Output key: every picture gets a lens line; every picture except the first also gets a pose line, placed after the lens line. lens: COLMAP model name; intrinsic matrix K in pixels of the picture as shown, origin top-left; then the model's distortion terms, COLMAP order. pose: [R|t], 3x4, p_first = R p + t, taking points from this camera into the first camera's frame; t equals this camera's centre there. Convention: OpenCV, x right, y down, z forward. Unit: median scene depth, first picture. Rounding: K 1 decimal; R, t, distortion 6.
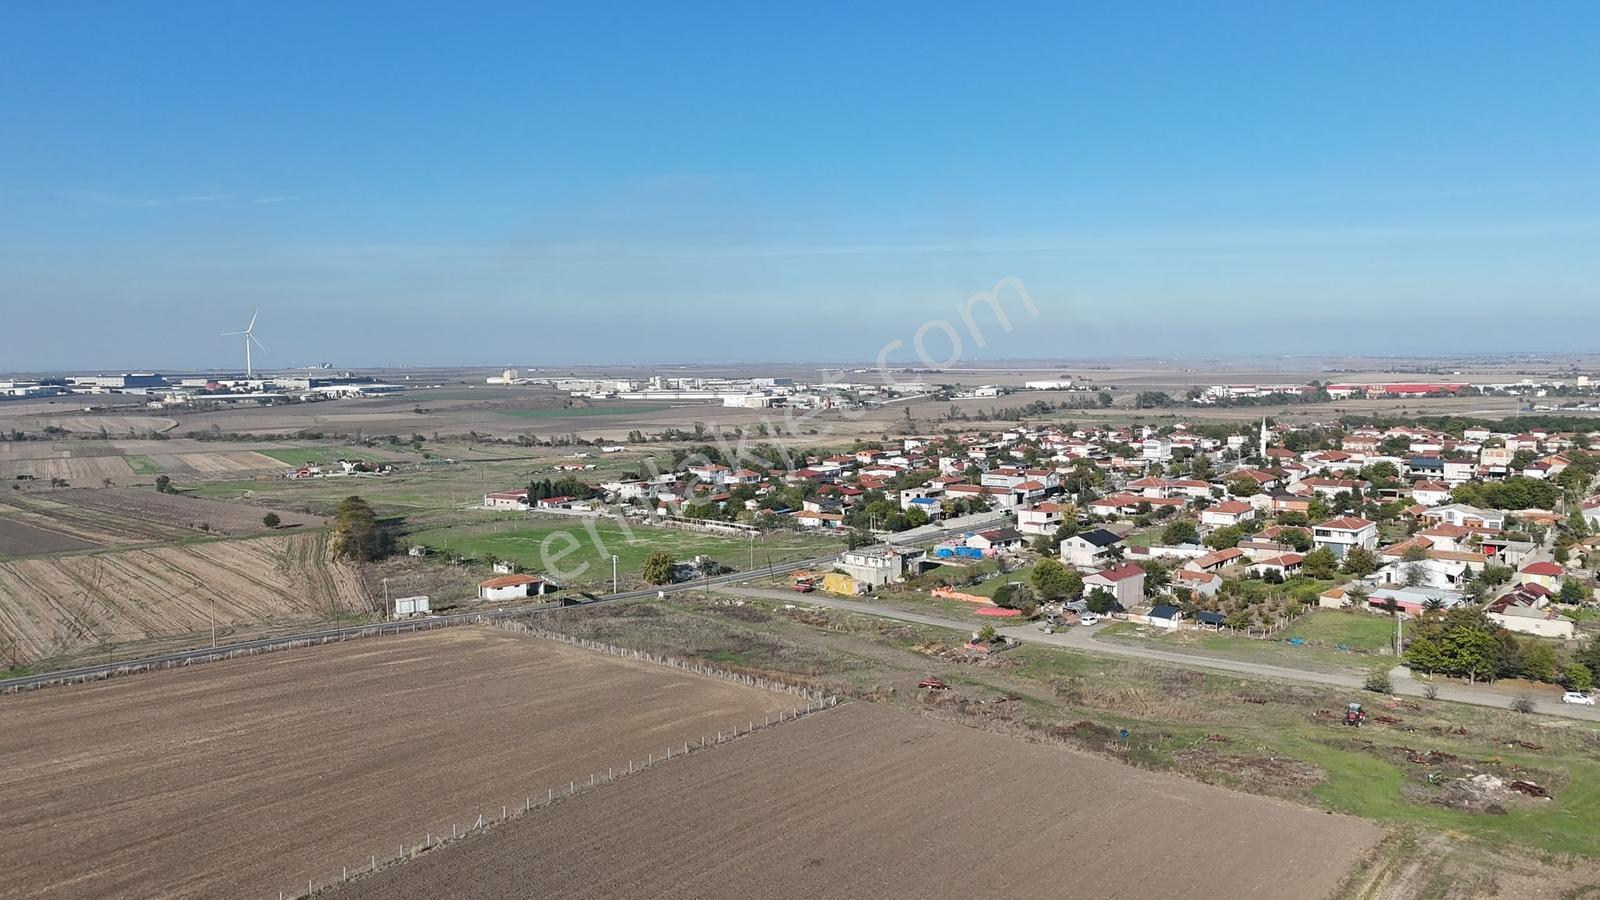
lens RADIAL K [[1173.4, 0, 795.4], [0, 1173.4, 443.1], [0, 0, 1]] dist [0.093918, -0.100257]
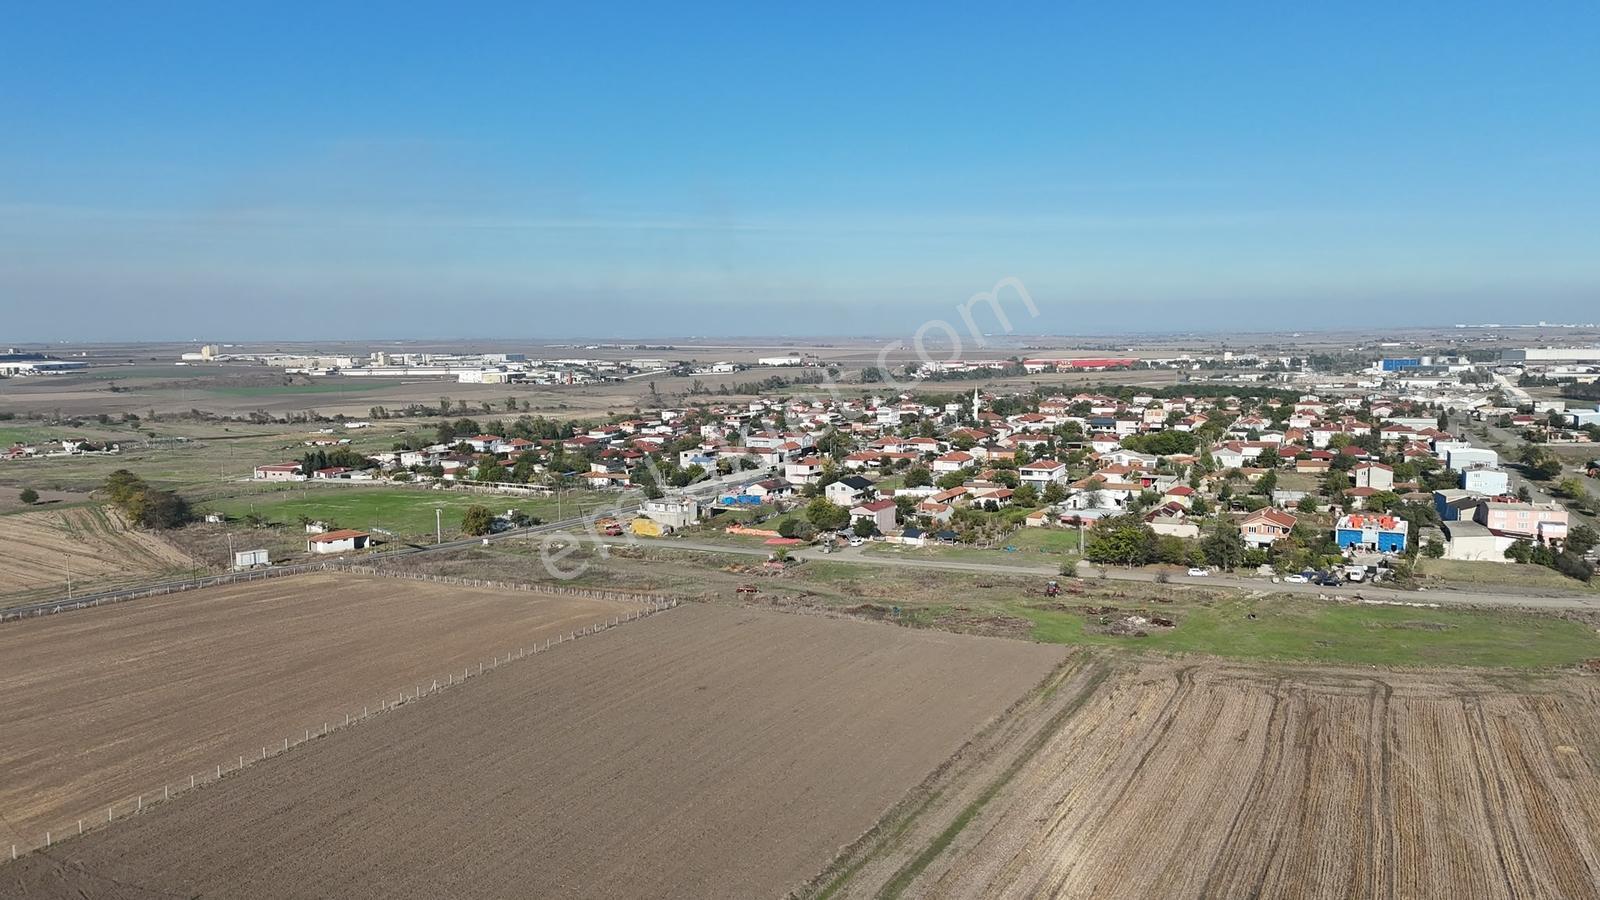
lens RADIAL K [[1178.7, 0, 797.6], [0, 1178.7, 441.3], [0, 0, 1]] dist [0.092725, -0.107732]
pose [[0.973397, -0.018168, 0.228403, -0.059680], [0.014171, 0.999717, 0.019129, 0.011337], [-0.228686, -0.015384, 0.973379, -0.122642]]
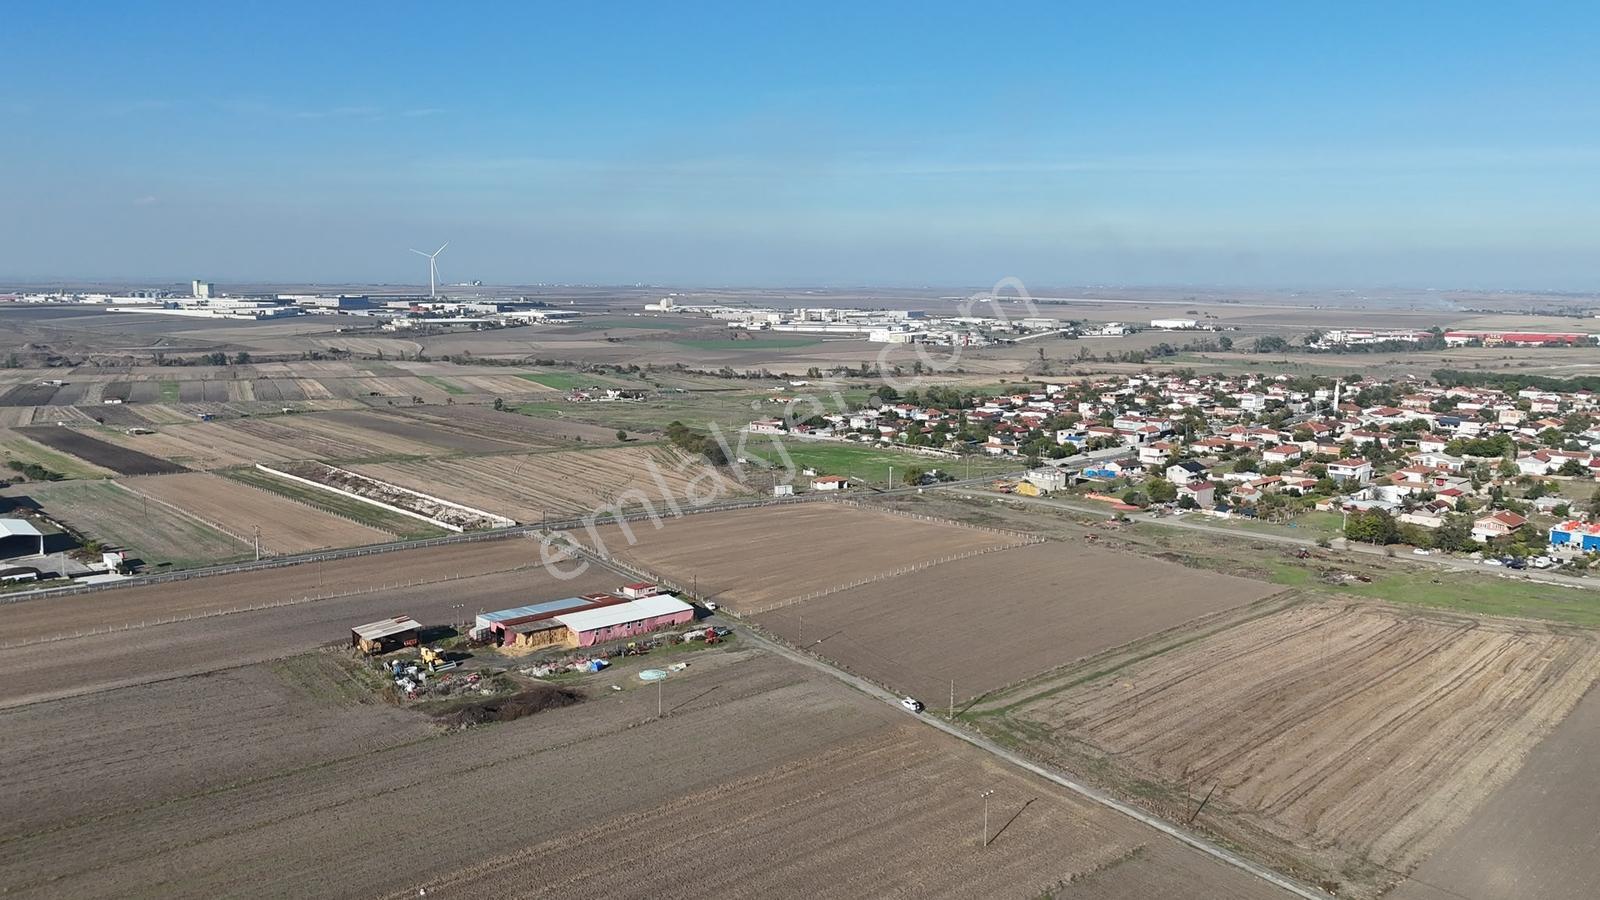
lens RADIAL K [[1172.3, 0, 788.2], [0, 1172.3, 451.6], [0, 0, 1]] dist [0.075103, -0.085601]
pose [[0.994352, 0.034203, -0.100472, -0.099544], [-0.026643, 0.996779, 0.075648, -0.036830], [0.102735, -0.072544, 0.992060, -0.507221]]
